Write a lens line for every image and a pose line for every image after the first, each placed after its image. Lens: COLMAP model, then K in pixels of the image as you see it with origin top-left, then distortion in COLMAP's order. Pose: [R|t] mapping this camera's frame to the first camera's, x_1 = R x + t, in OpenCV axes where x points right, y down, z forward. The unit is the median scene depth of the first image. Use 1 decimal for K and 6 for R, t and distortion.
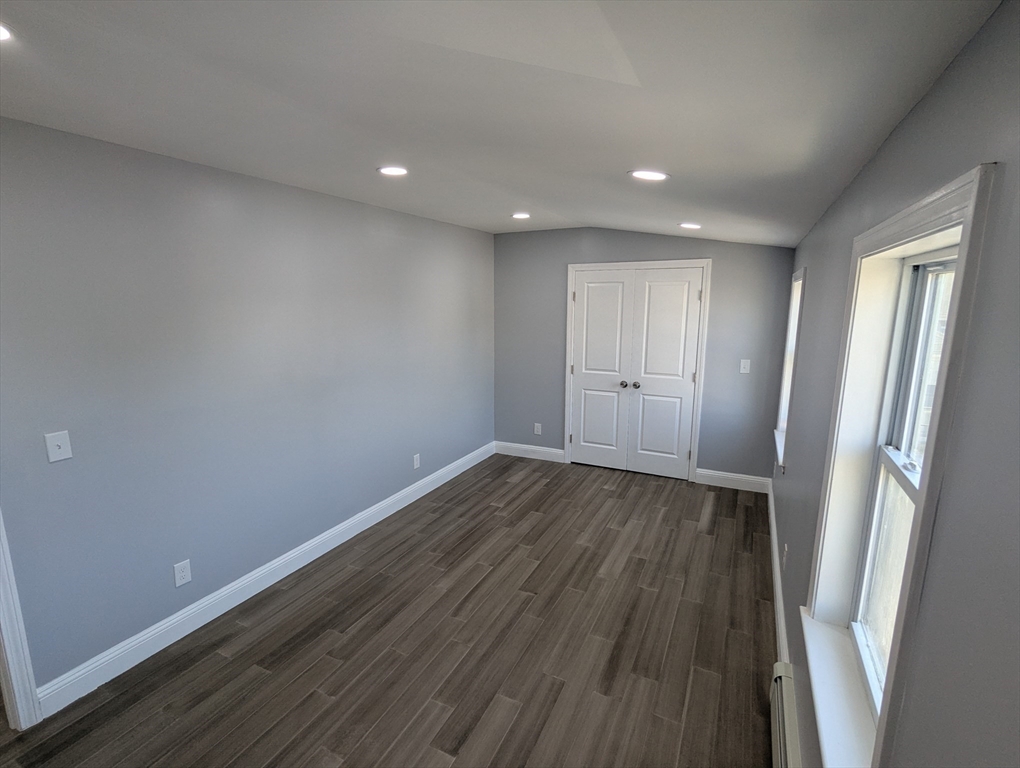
lens RADIAL K [[483.3, 0, 507.7], [0, 483.3, 390.8], [0, 0, 1]] dist [-0.000862, 0.000856]
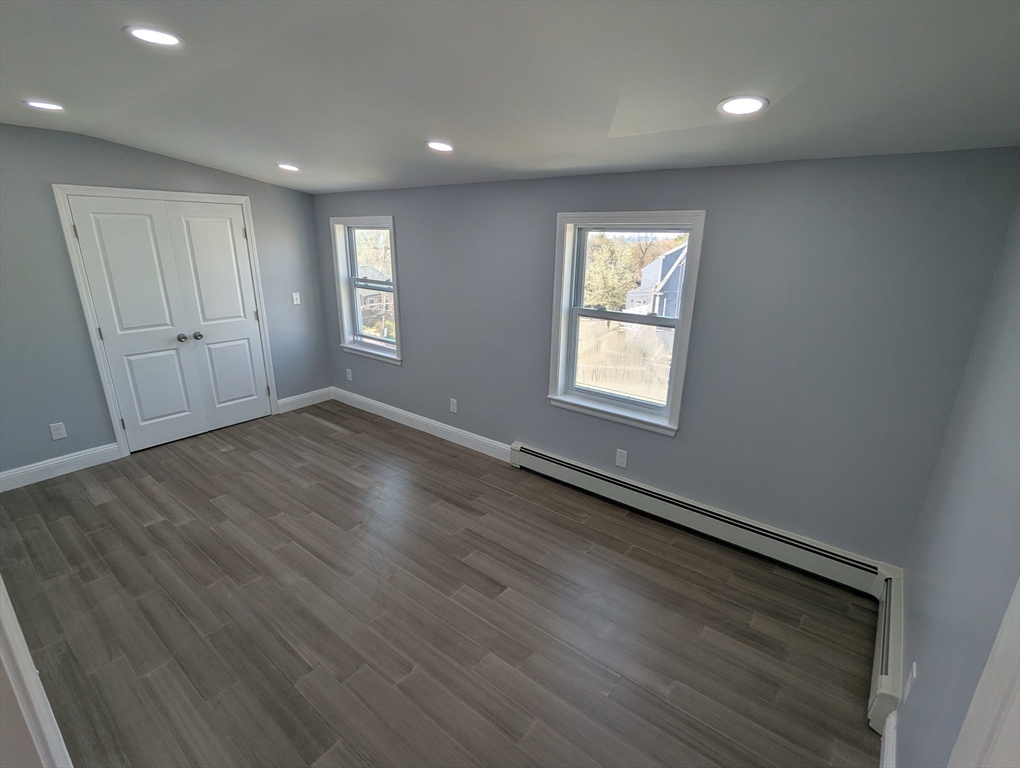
lens RADIAL K [[483.3, 0, 507.7], [0, 483.3, 390.8], [0, 0, 1]] dist [-0.000862, 0.000856]
pose [[0.203088, -0.293274, 0.934209, -0.511555], [0.171693, 0.949975, 0.260899, -0.052560], [-0.963990, 0.107412, 0.243282, 0.254584]]
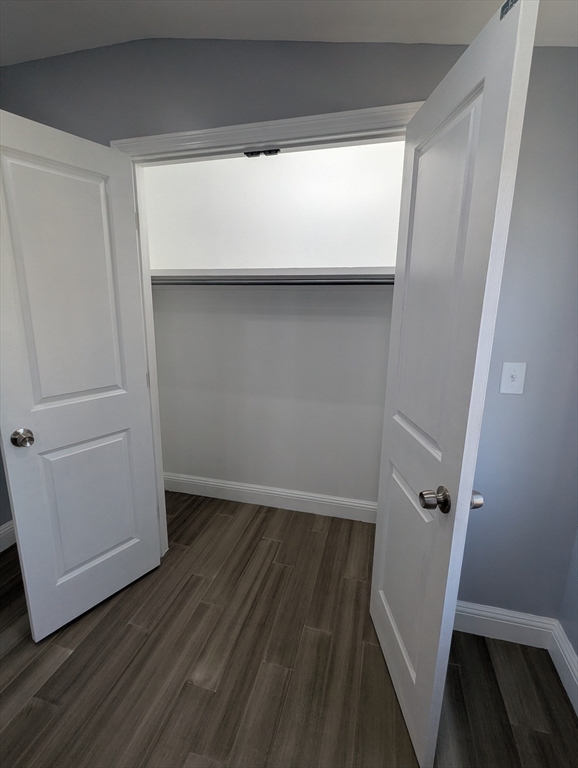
lens RADIAL K [[363.9, 0, 283.6], [0, 363.9, 382.0], [0, 0, 1]] dist [-0.000862, 0.000856]
pose [[0.979869, -0.026951, 0.197814, 0.221891], [0.021787, 0.999364, 0.028238, -0.058153], [-0.198450, -0.023359, 0.979833, 0.695182]]
